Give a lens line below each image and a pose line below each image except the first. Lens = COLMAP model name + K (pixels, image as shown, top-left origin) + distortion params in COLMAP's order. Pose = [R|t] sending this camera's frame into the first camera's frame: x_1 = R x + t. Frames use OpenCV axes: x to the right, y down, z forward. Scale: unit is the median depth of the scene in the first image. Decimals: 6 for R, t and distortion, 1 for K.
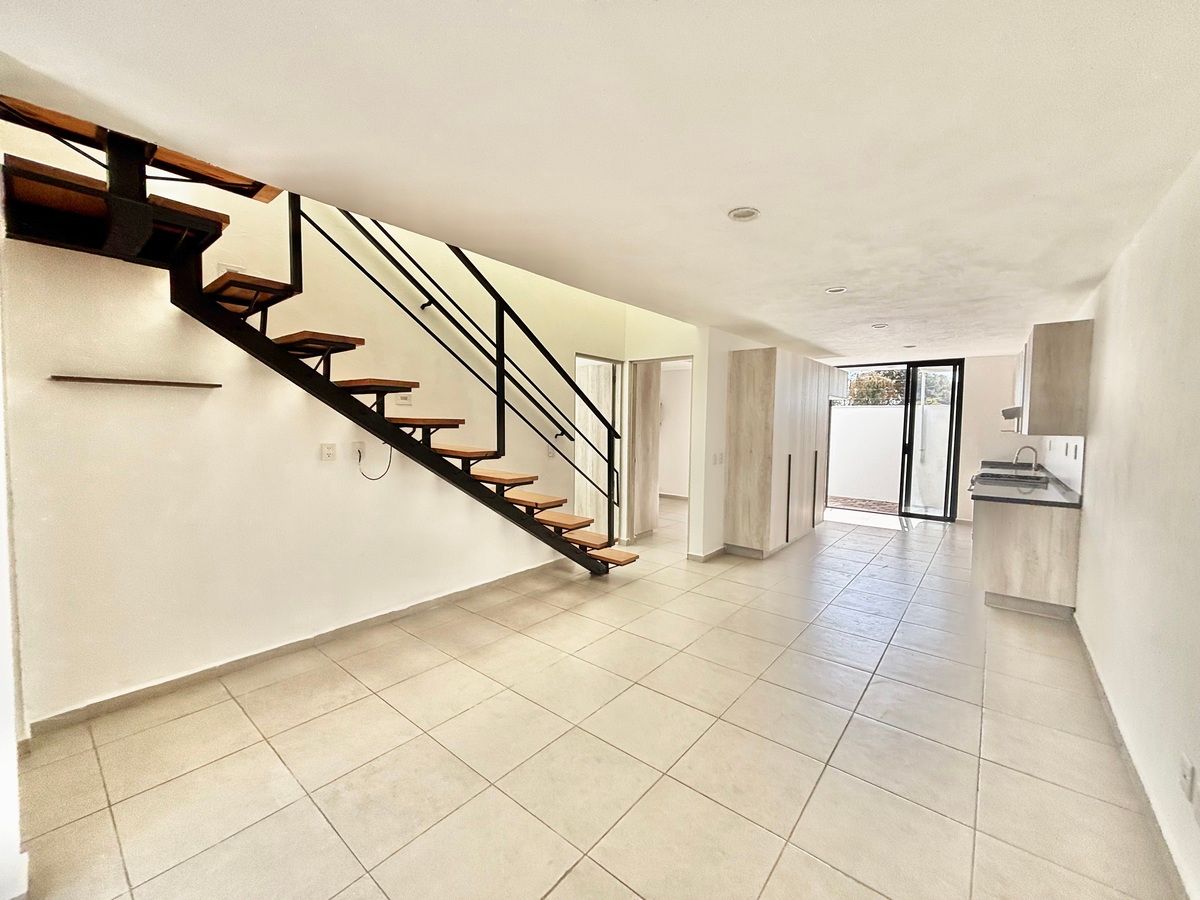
lens RADIAL K [[484.7, 0, 599.4], [0, 484.7, 447.4], [0, 0, 1]] dist [0.004229, -0.001263]
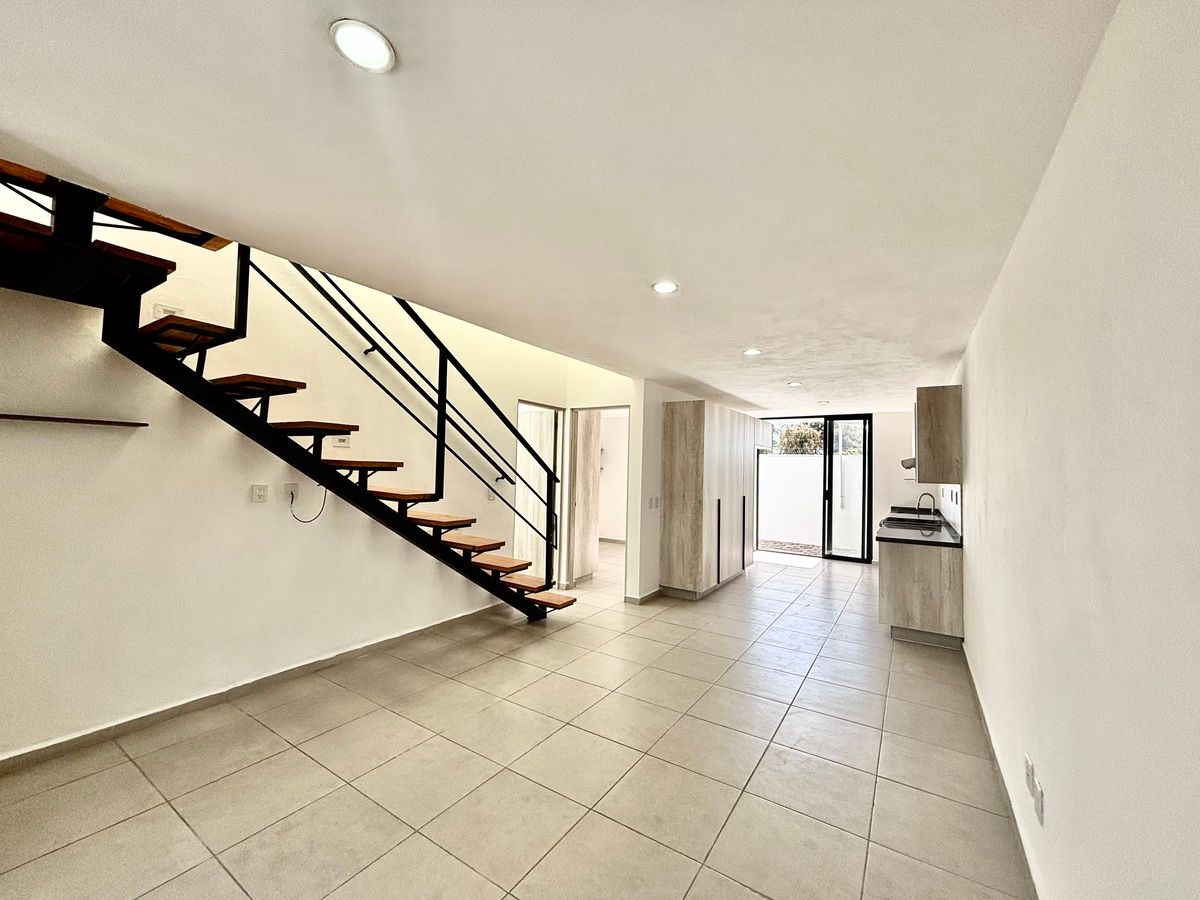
lens RADIAL K [[484.7, 0, 598.3], [0, 484.7, 447.6], [0, 0, 1]] dist [0.004229, -0.001263]
pose [[0.993836, 0.016678, 0.109596, 0.013990], [-0.006524, 0.995703, -0.092370, 0.002630], [-0.110665, 0.091086, 0.989675, -0.050125]]
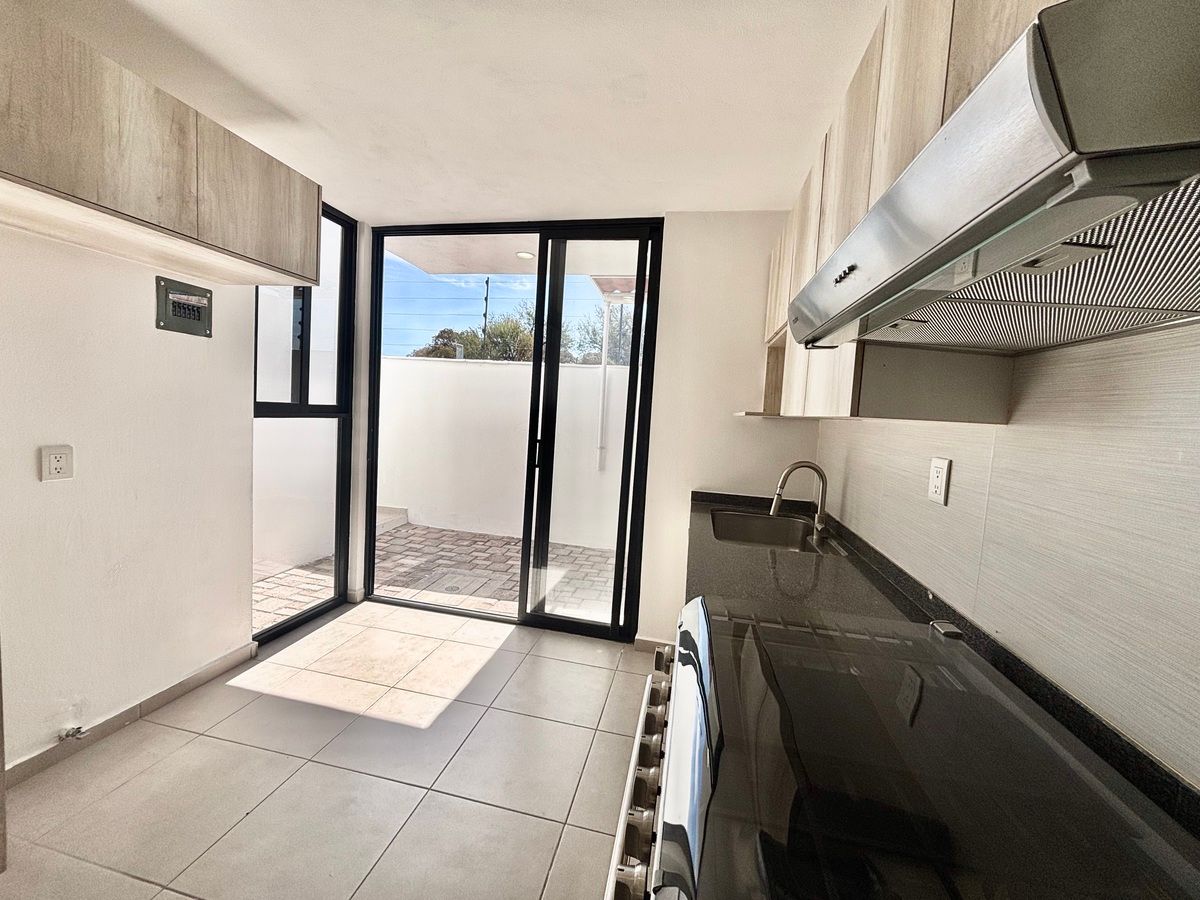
lens RADIAL K [[484.7, 0, 592.6], [0, 484.7, 445.4], [0, 0, 1]] dist [0.004229, -0.001263]
pose [[0.887023, 0.003074, 0.461715, 1.079169], [-0.020510, 0.999253, 0.032750, -0.036910], [-0.461270, -0.038520, 0.886423, 1.393951]]
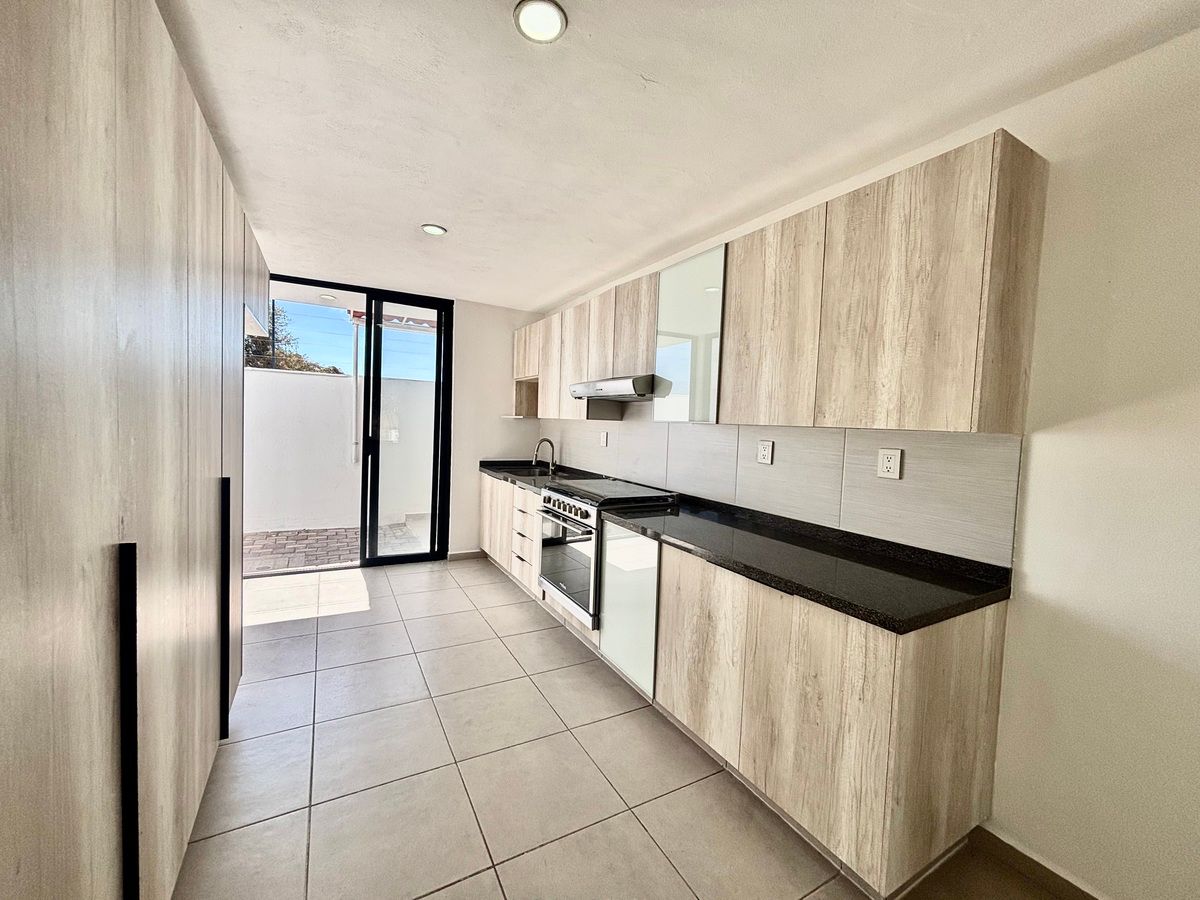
lens RADIAL K [[484.7, 0, 596.4], [0, 484.7, 446.1], [0, 0, 1]] dist [0.004229, -0.001263]
pose [[0.364397, -0.045386, 0.930137, 0.449124], [0.015914, 0.998969, 0.042511, -0.036074], [-0.931108, -0.000689, 0.364744, 1.209910]]
